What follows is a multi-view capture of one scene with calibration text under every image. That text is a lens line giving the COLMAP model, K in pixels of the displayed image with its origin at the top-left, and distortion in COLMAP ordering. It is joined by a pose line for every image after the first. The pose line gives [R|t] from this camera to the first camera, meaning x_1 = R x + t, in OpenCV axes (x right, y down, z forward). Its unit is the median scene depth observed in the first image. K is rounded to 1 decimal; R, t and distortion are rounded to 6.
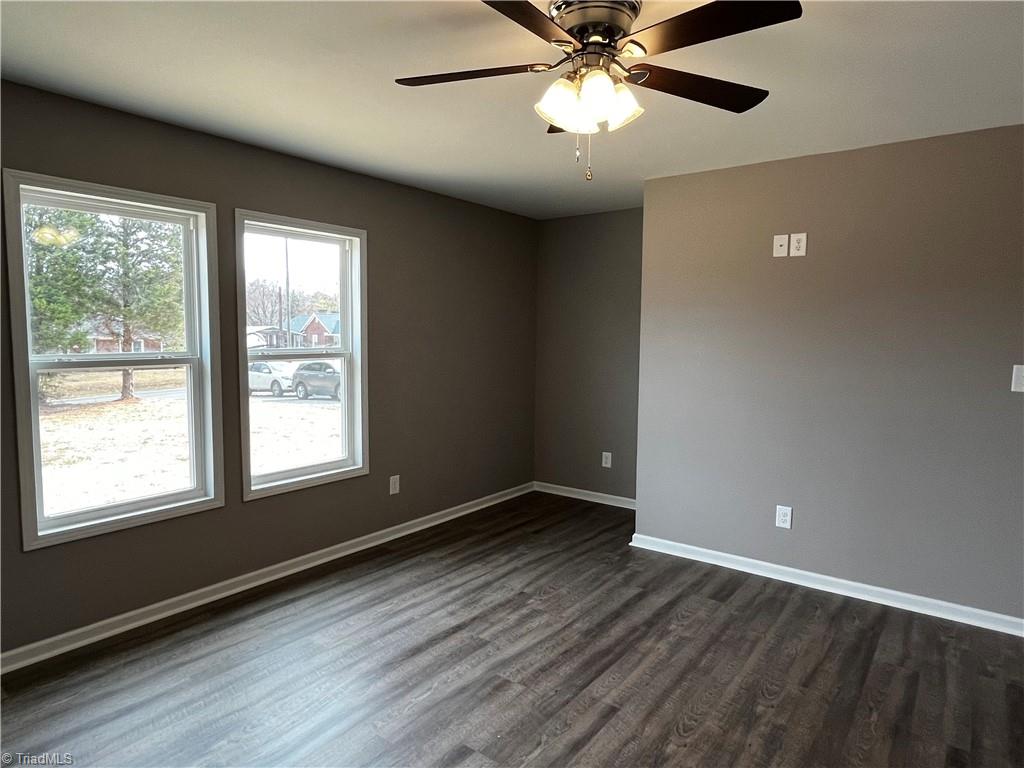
lens RADIAL K [[616.4, 0, 493.4], [0, 616.4, 381.5], [0, 0, 1]] dist [0.011238, -0.006158]
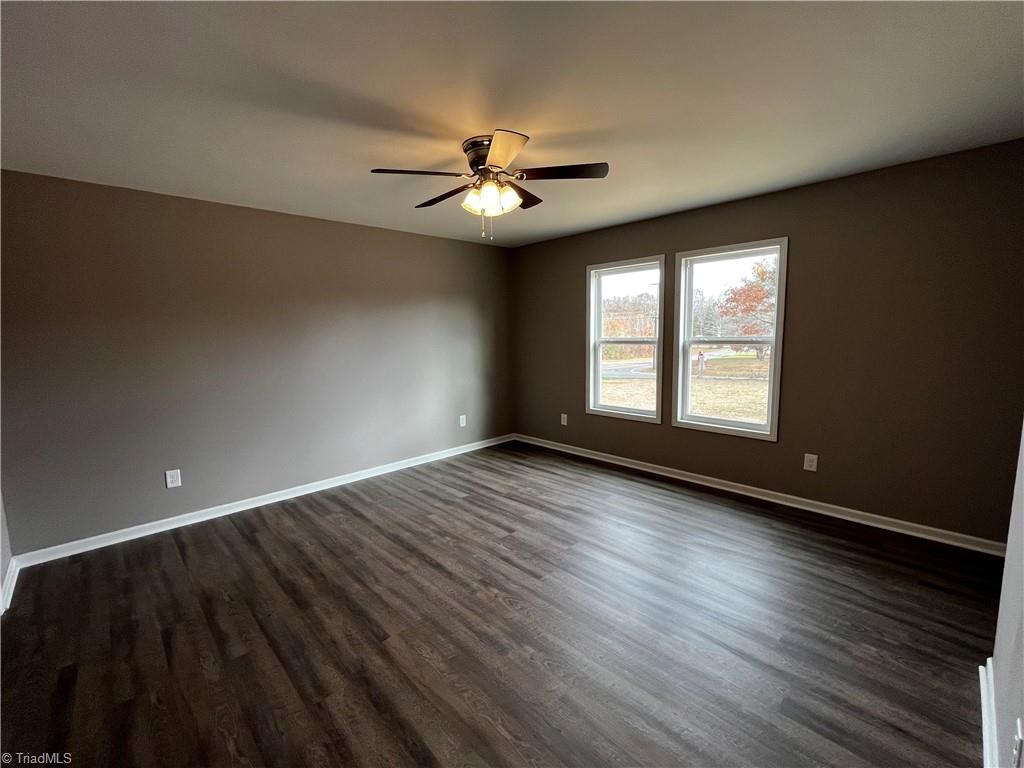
lens RADIAL K [[433.0, 0, 524.4], [0, 433.0, 375.7], [0, 0, 1]] dist [-0.000174, 0.000084]
pose [[-0.124982, 0.094881, -0.987612, 0.821959], [-0.059274, 0.992925, 0.102892, -0.043766], [0.990387, 0.071400, -0.118474, 0.727552]]
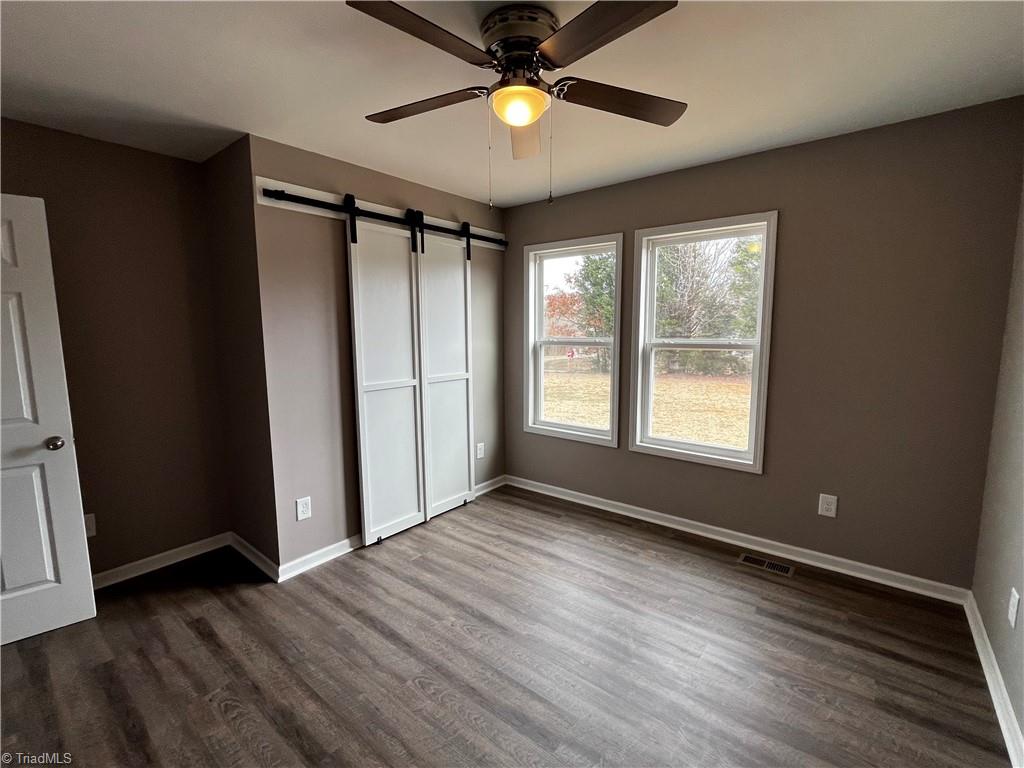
lens RADIAL K [[457.1, 0, 523.0], [0, 457.1, 376.4], [0, 0, 1]] dist [-0.000963, -0.000512]
pose [[-0.003935, 0.097483, -0.995229, 0.577515], [-0.072565, 0.992585, 0.097511, -0.048171], [0.997356, 0.072603, 0.003168, 0.753622]]
